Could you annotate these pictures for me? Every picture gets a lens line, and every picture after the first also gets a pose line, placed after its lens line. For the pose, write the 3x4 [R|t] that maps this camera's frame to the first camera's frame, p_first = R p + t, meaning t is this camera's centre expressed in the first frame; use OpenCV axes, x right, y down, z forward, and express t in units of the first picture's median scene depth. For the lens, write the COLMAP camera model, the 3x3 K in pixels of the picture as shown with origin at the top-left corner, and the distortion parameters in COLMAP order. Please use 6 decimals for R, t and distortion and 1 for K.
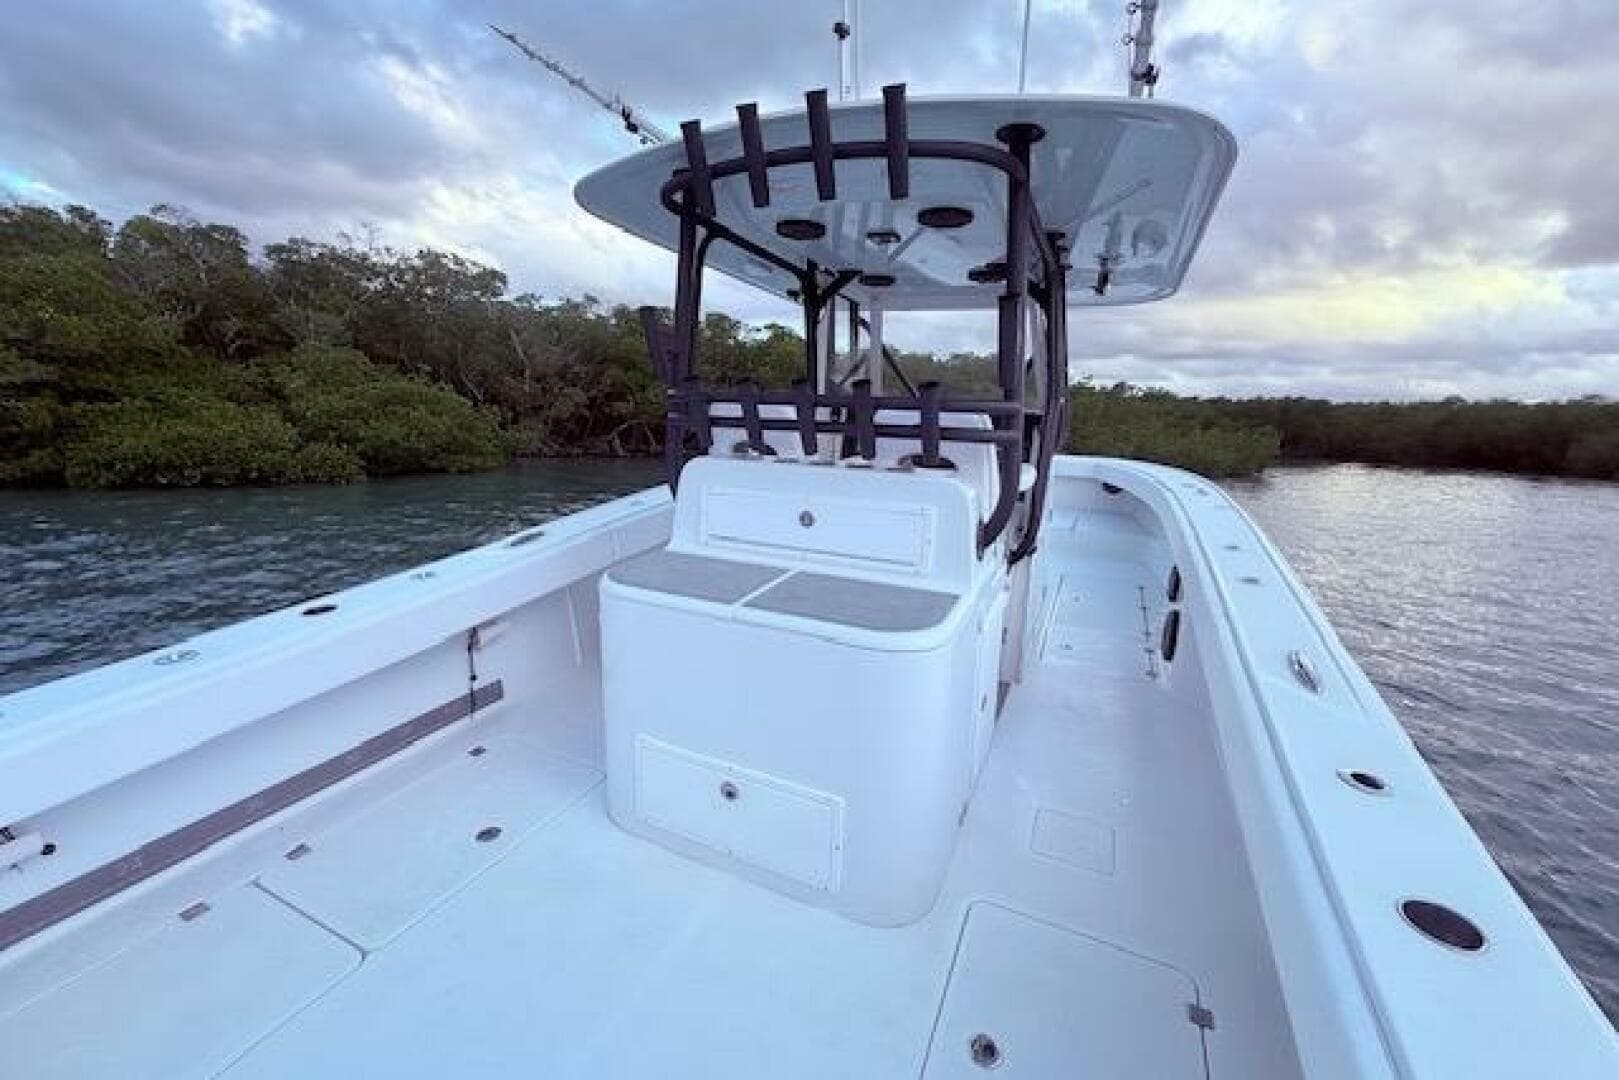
lens RADIAL K [[650.4, 0, 809.3], [0, 650.4, 516.4], [0, 0, 1]] dist [-0.001481, -0.000007]
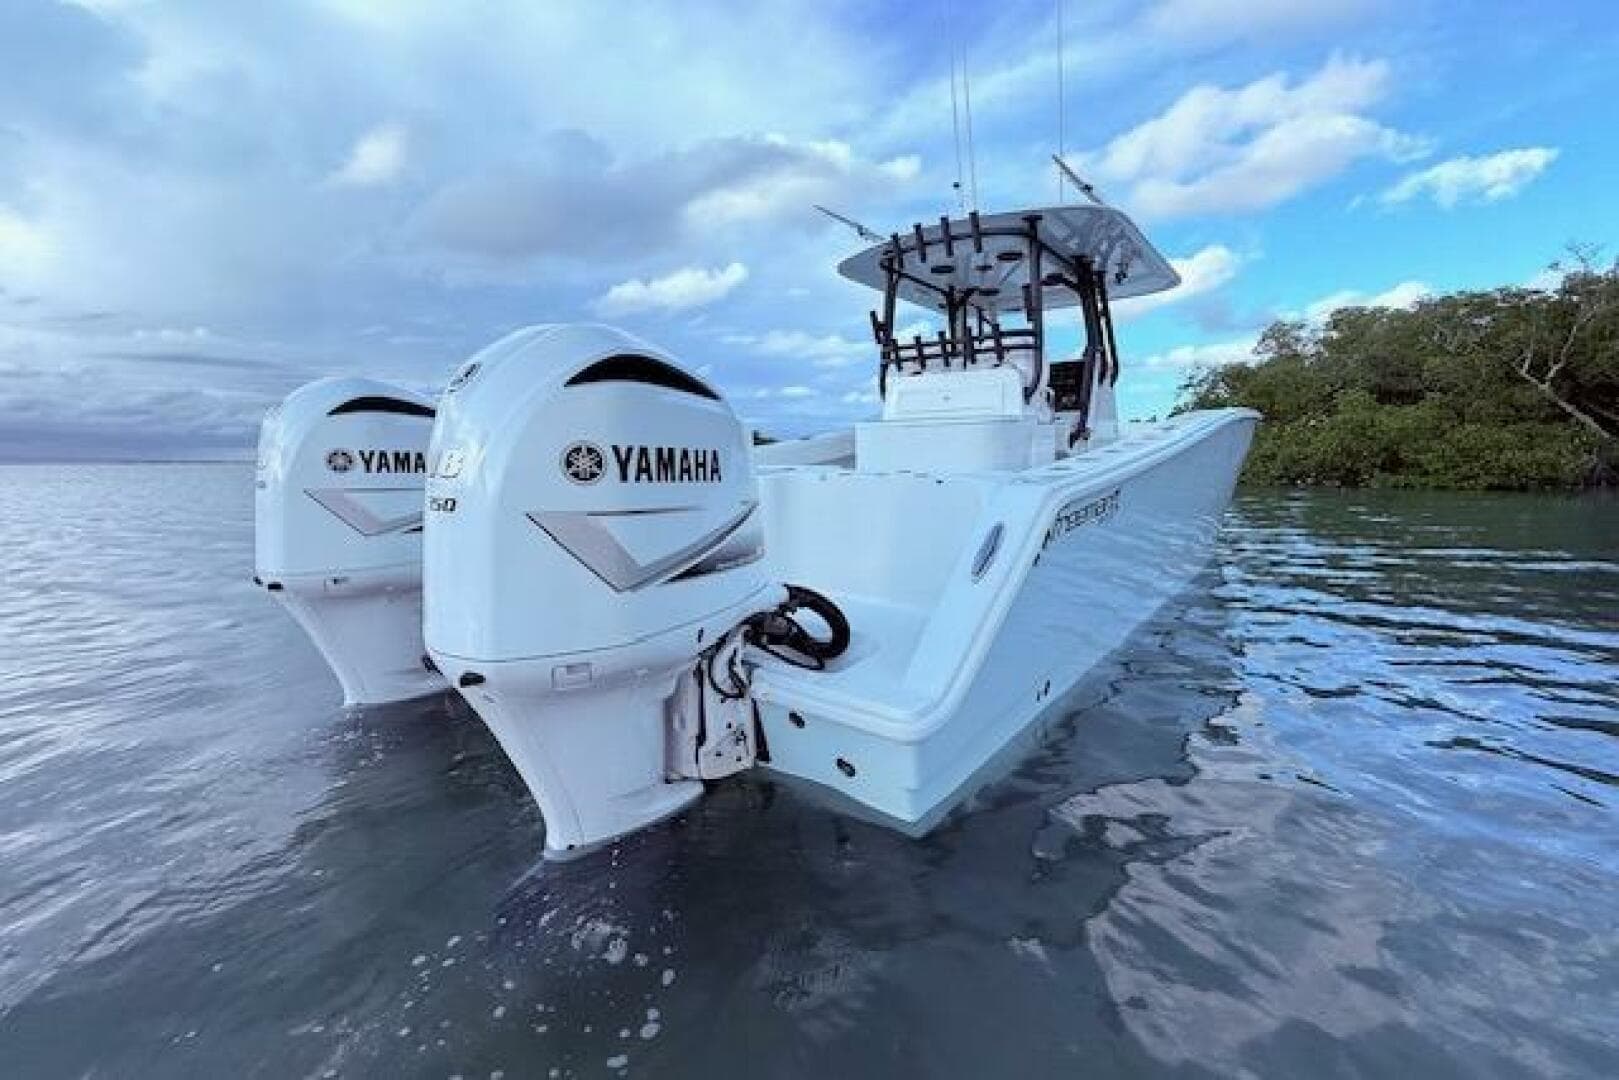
lens RADIAL K [[650.4, 0, 809.3], [0, 650.4, 516.4], [0, 0, 1]] dist [-0.001481, -0.000007]
pose [[0.968084, -0.026916, -0.249178, 0.103552], [0.009782, 0.997517, -0.069748, 0.717973], [0.250437, 0.065084, 0.965943, -1.572404]]
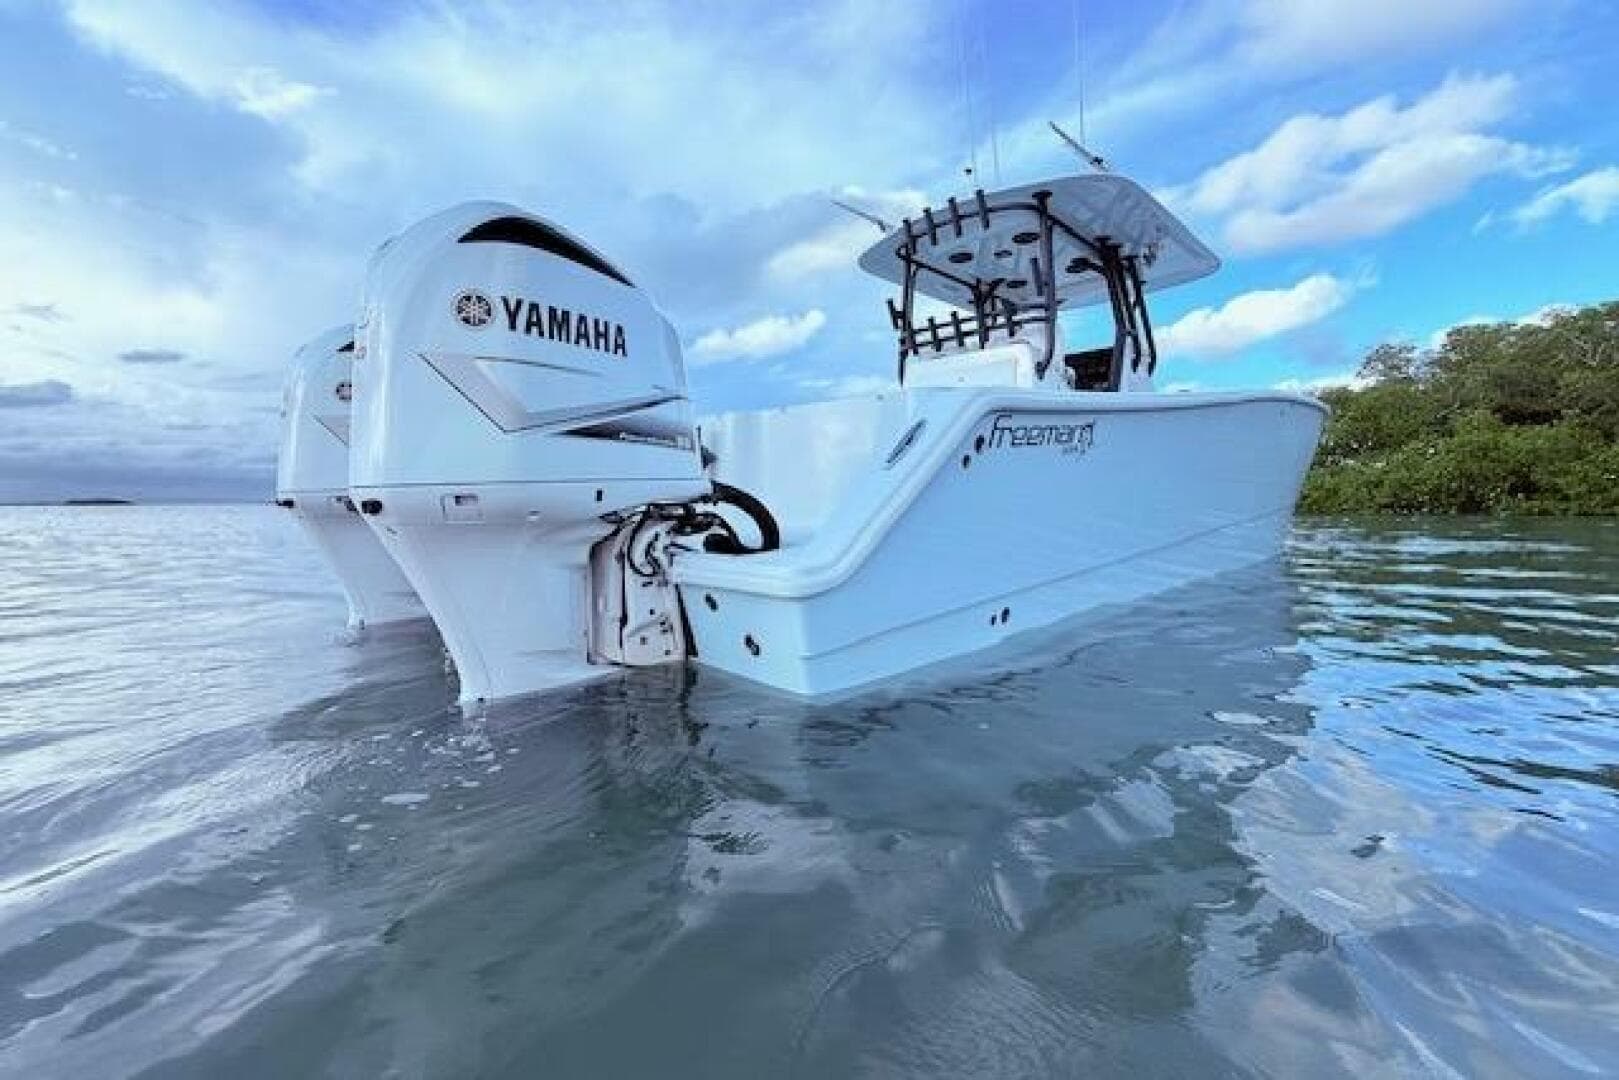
lens RADIAL K [[650.4, 0, 809.3], [0, 650.4, 516.4], [0, 0, 1]] dist [-0.001481, -0.000007]
pose [[0.933162, -0.041486, -0.357055, 0.358207], [-0.006120, 0.991340, -0.131177, 0.977308], [0.359405, 0.124594, 0.924827, -1.491344]]
